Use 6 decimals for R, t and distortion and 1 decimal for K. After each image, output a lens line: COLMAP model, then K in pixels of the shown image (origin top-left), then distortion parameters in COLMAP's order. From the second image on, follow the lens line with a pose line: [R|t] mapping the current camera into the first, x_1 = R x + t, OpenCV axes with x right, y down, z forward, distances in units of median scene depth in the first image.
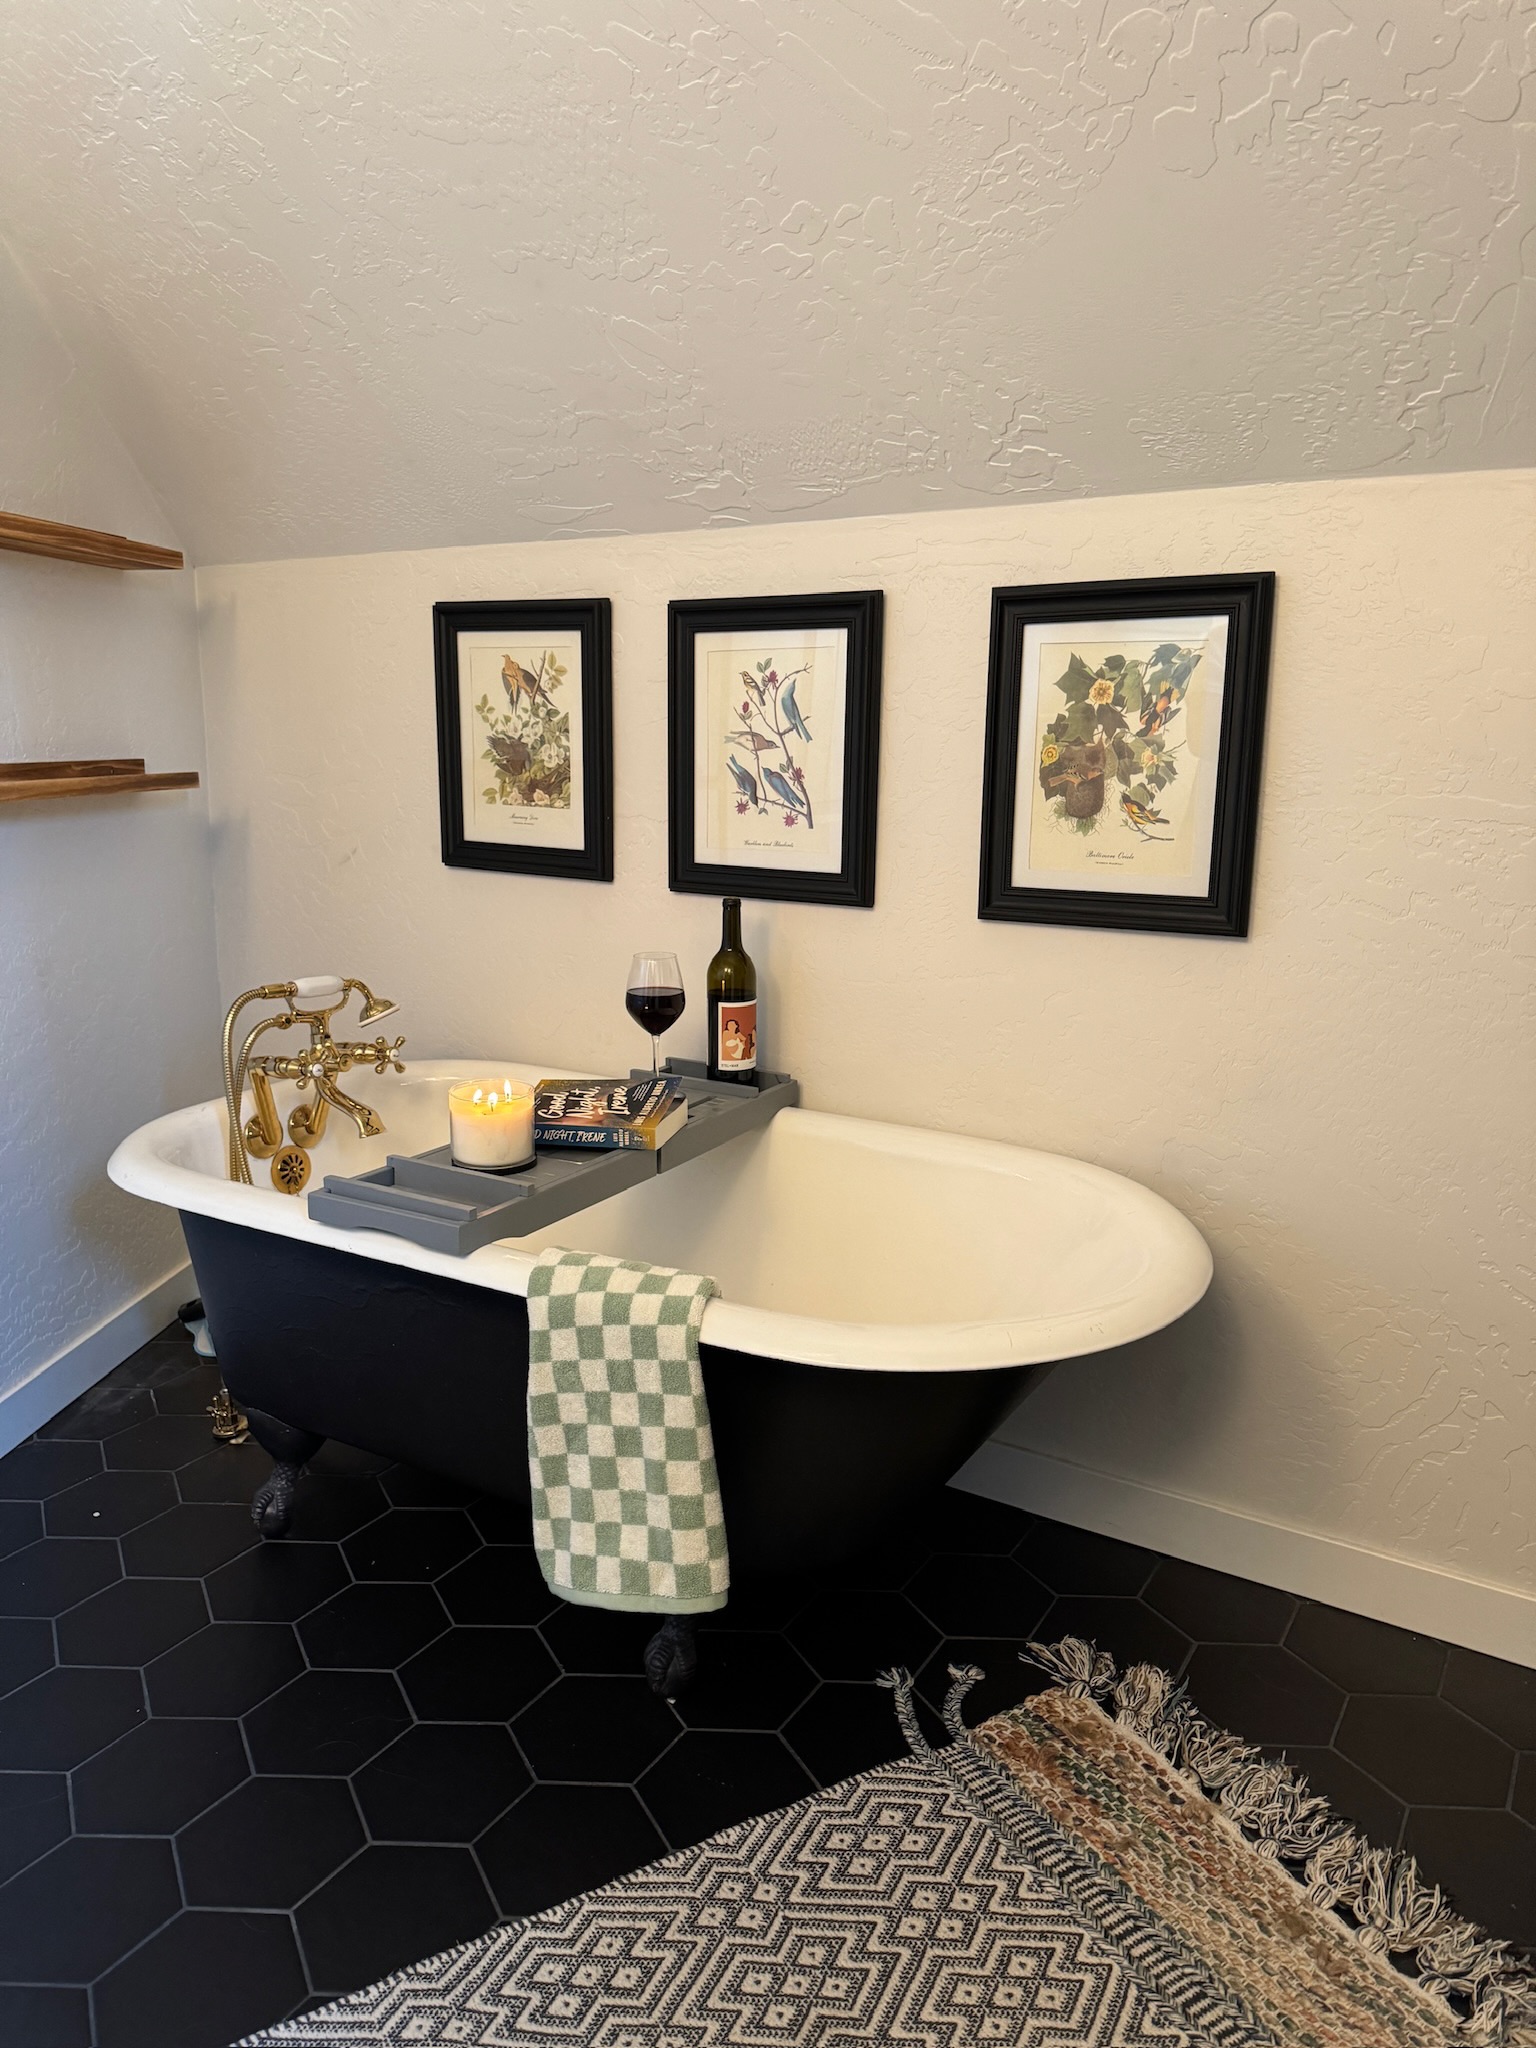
lens RADIAL K [[1403.7, 0, 771.0], [0, 1403.7, 1037.8], [0, 0, 1]] dist [0.050775, -0.014442]
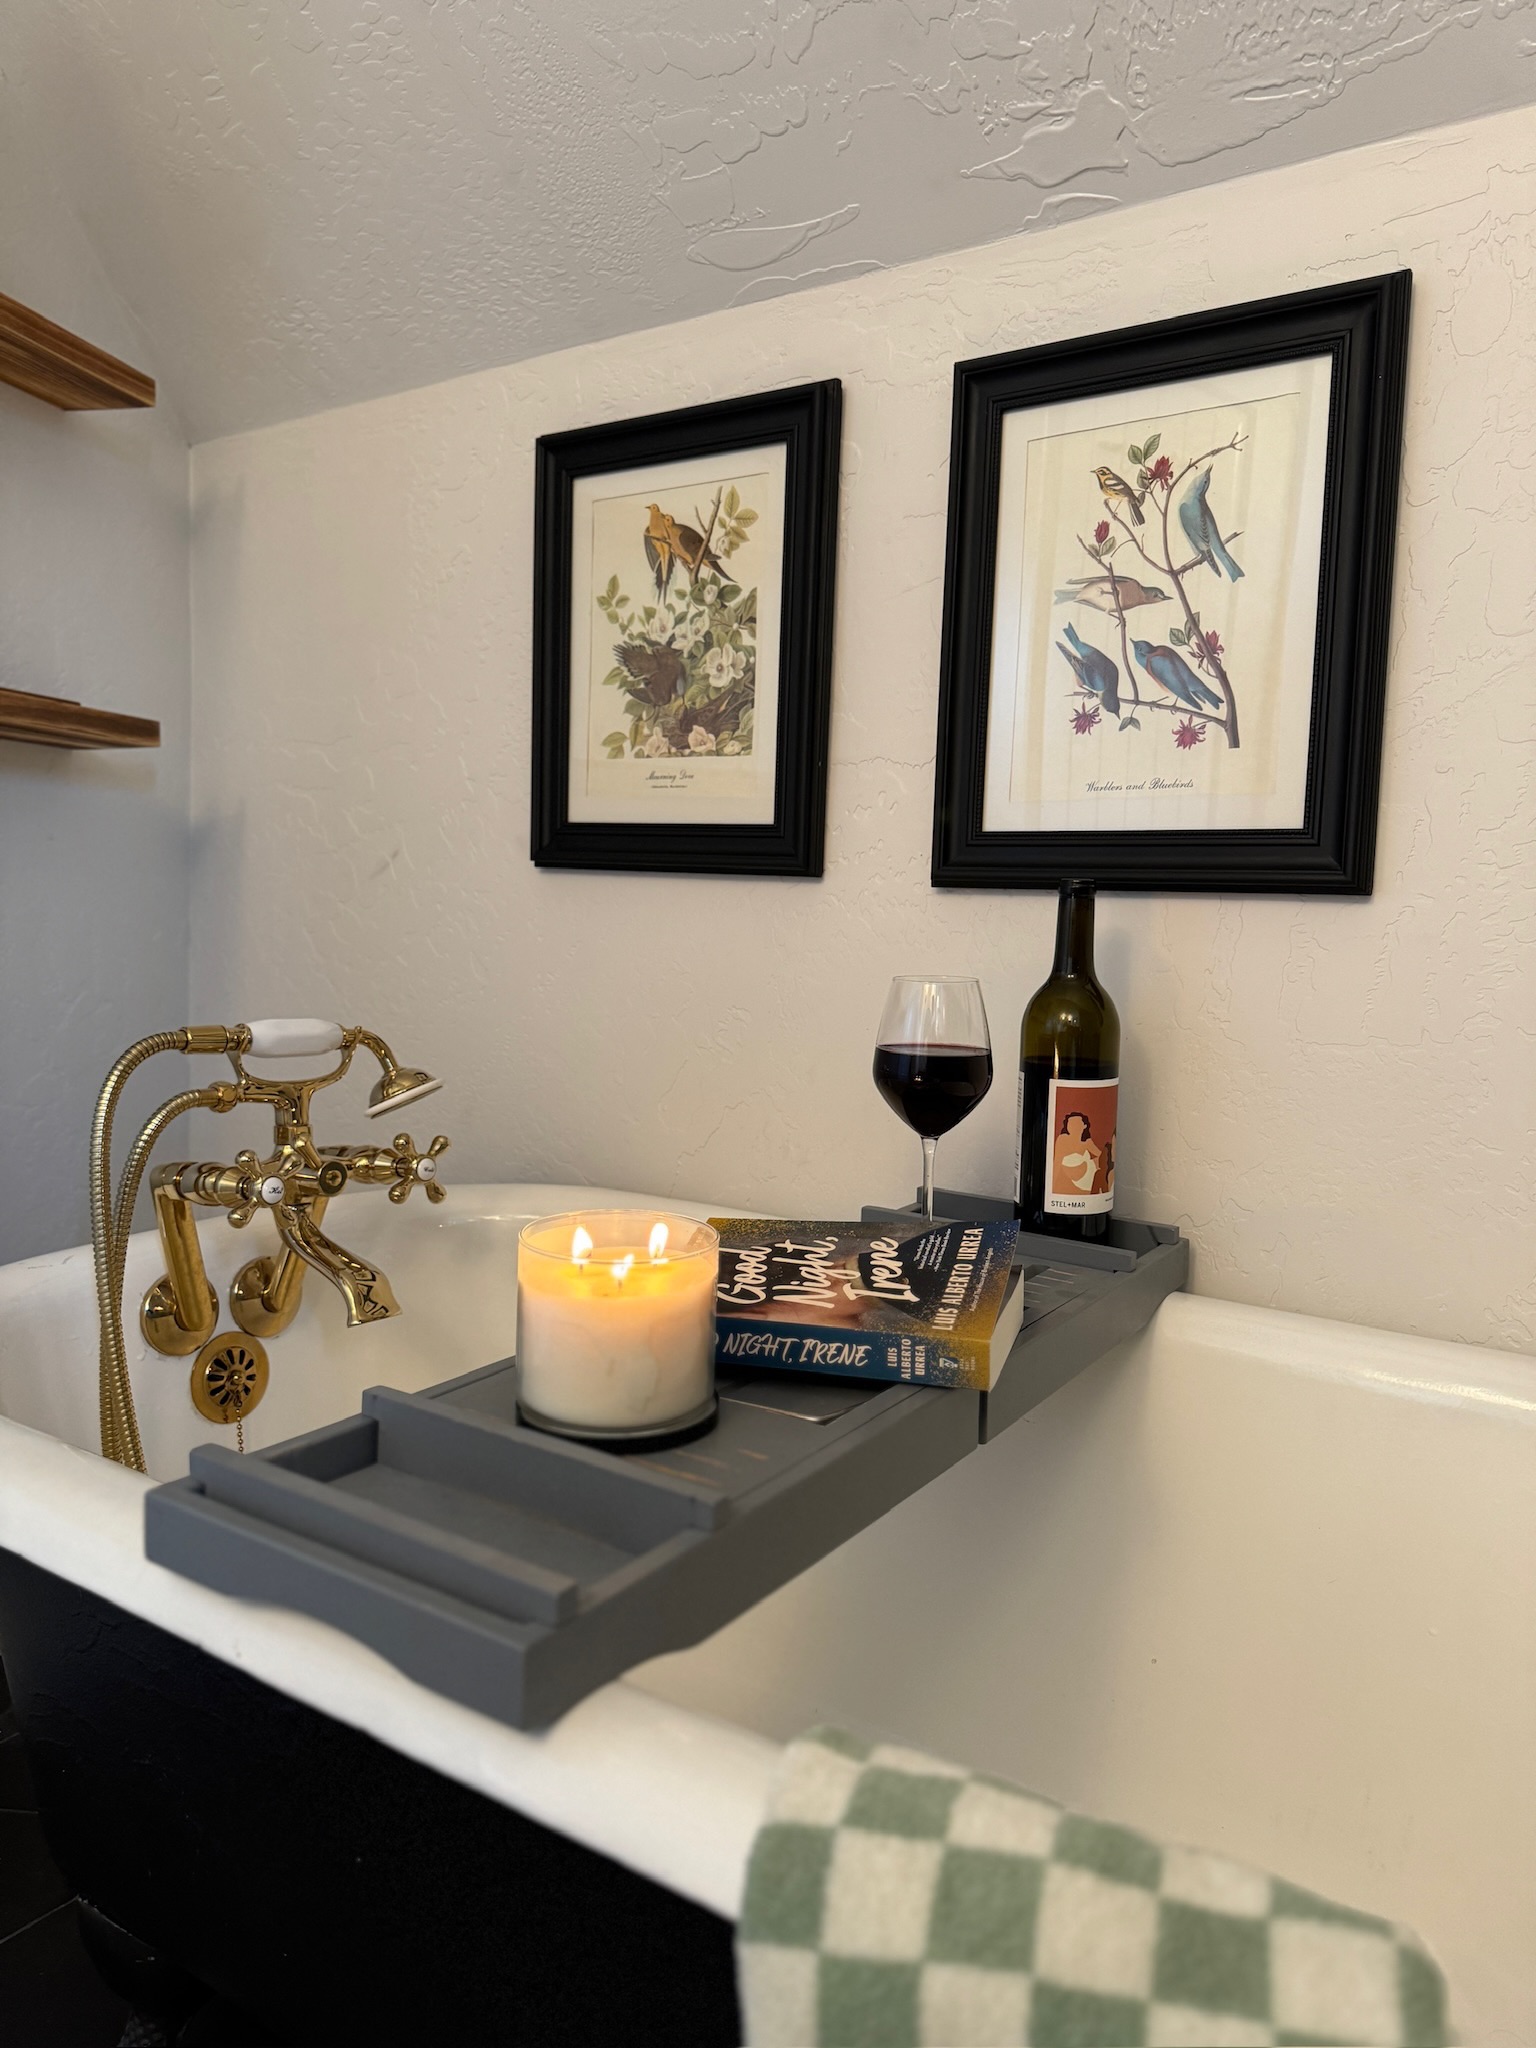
lens RADIAL K [[1403.7, 0, 763.0], [0, 1403.7, 1011.7], [0, 0, 1]] dist [0.050775, -0.014442]
pose [[0.997830, 0.019934, -0.062752, -0.108529], [-0.028107, 0.990825, -0.132193, 0.020959], [0.059541, 0.133670, 0.989236, 0.479026]]
